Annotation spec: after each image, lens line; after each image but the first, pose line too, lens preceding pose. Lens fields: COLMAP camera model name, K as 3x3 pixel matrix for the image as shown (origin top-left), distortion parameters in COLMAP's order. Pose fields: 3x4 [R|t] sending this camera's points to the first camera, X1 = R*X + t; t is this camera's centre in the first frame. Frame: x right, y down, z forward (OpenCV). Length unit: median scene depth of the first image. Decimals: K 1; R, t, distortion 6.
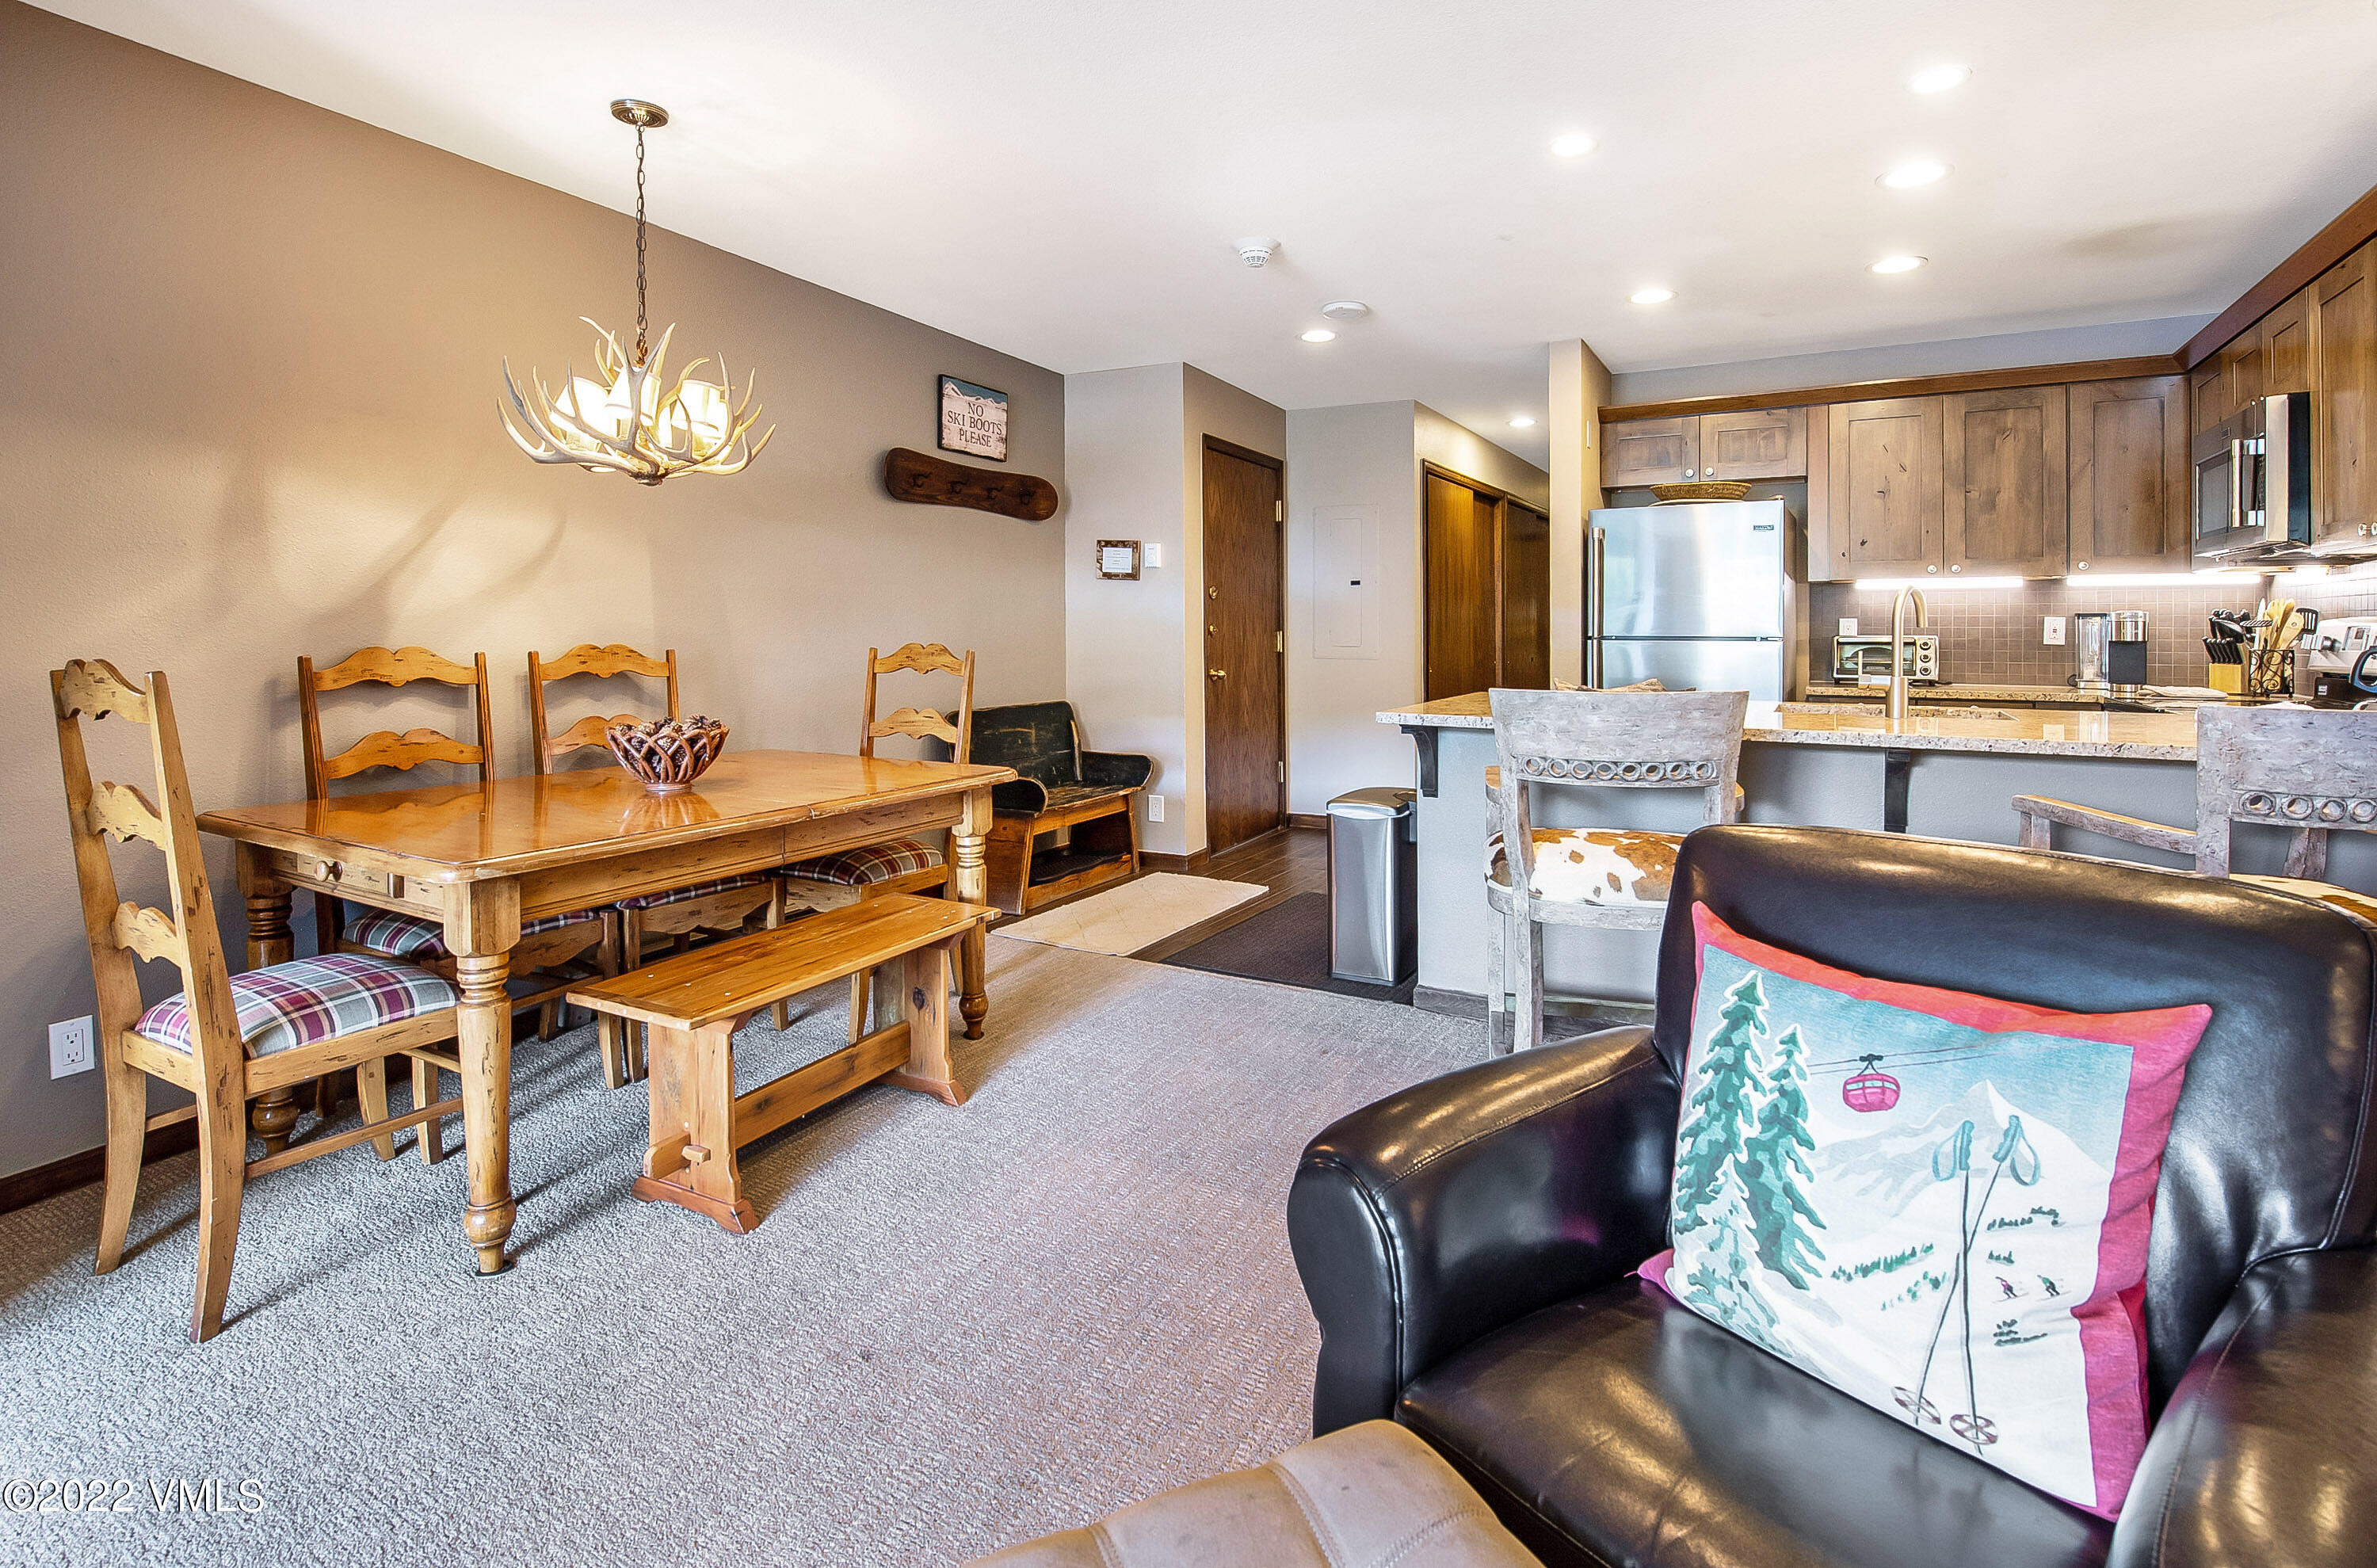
lens RADIAL K [[1118.5, 0, 1195.7], [0, 1118.5, 649.7], [0, 0, 1]] dist [-0.017090, -0.002035]
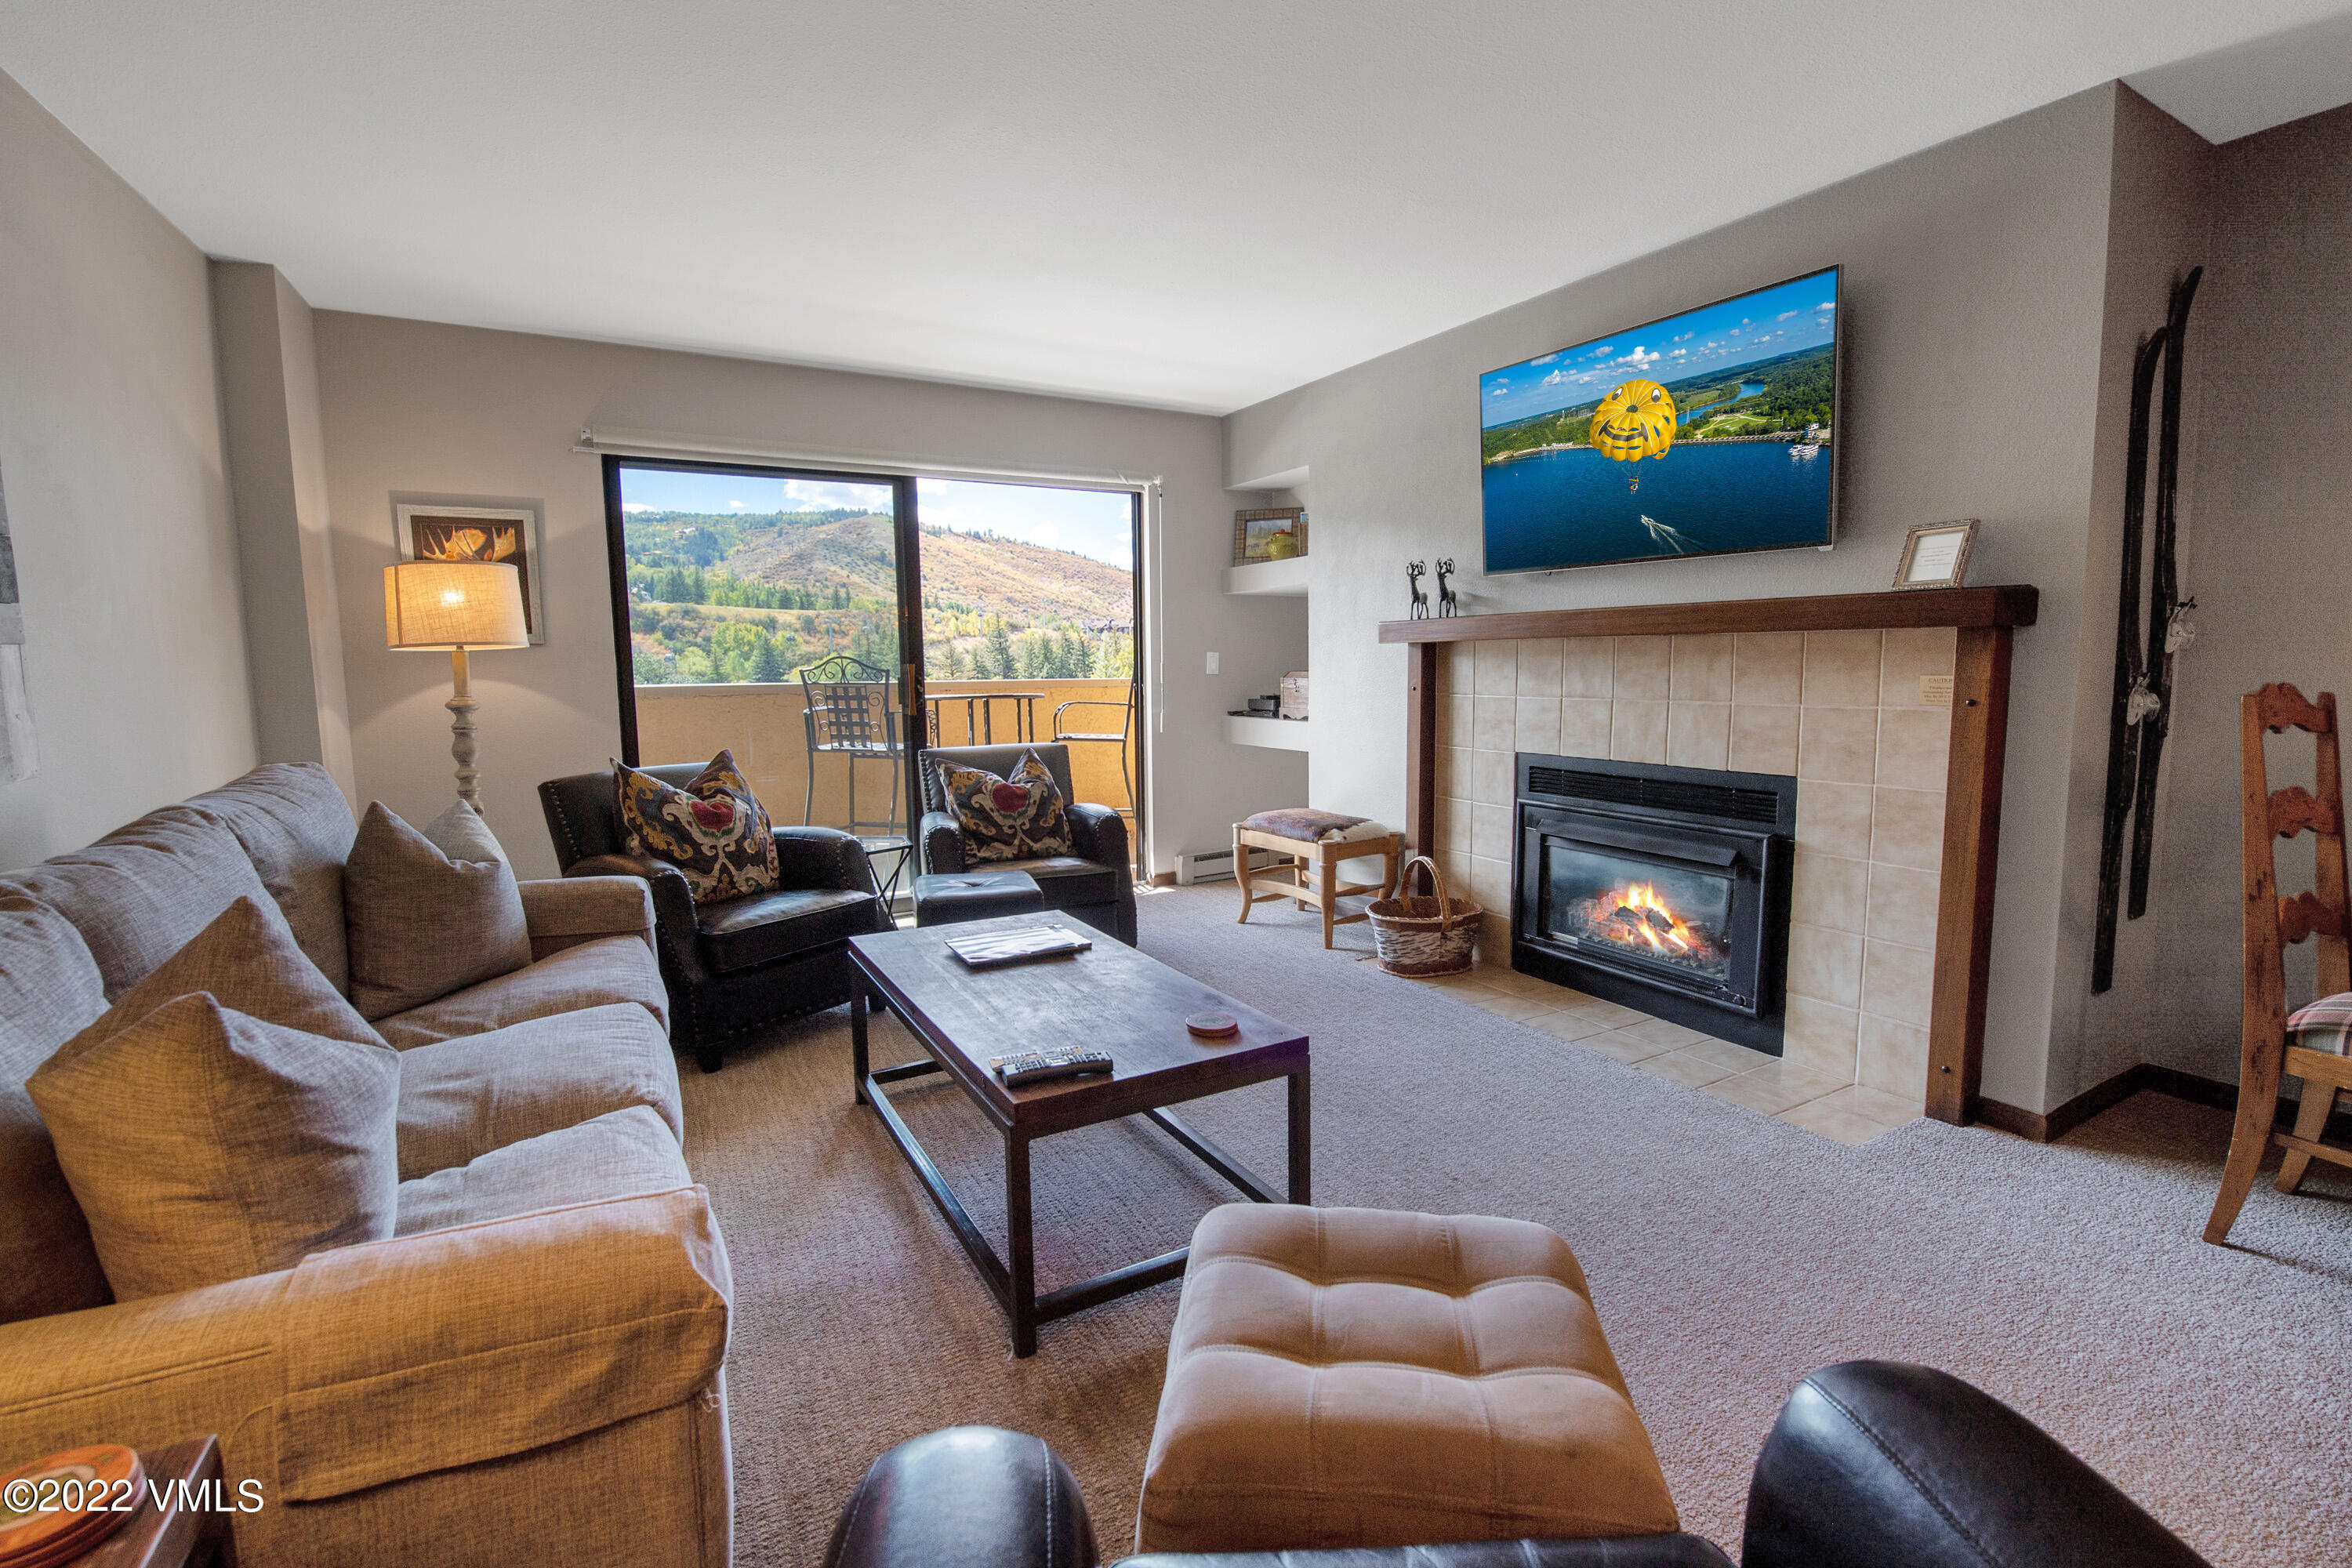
lens RADIAL K [[1061.6, 0, 1182.7], [0, 1061.6, 778.4], [0, 0, 1]] dist [-0.001188, -0.000155]
pose [[-0.550377, 0.100318, -0.828868, 0.275832], [-0.005455, 0.992302, 0.123721, -0.011340], [0.834899, 0.072615, -0.545593, 0.270098]]
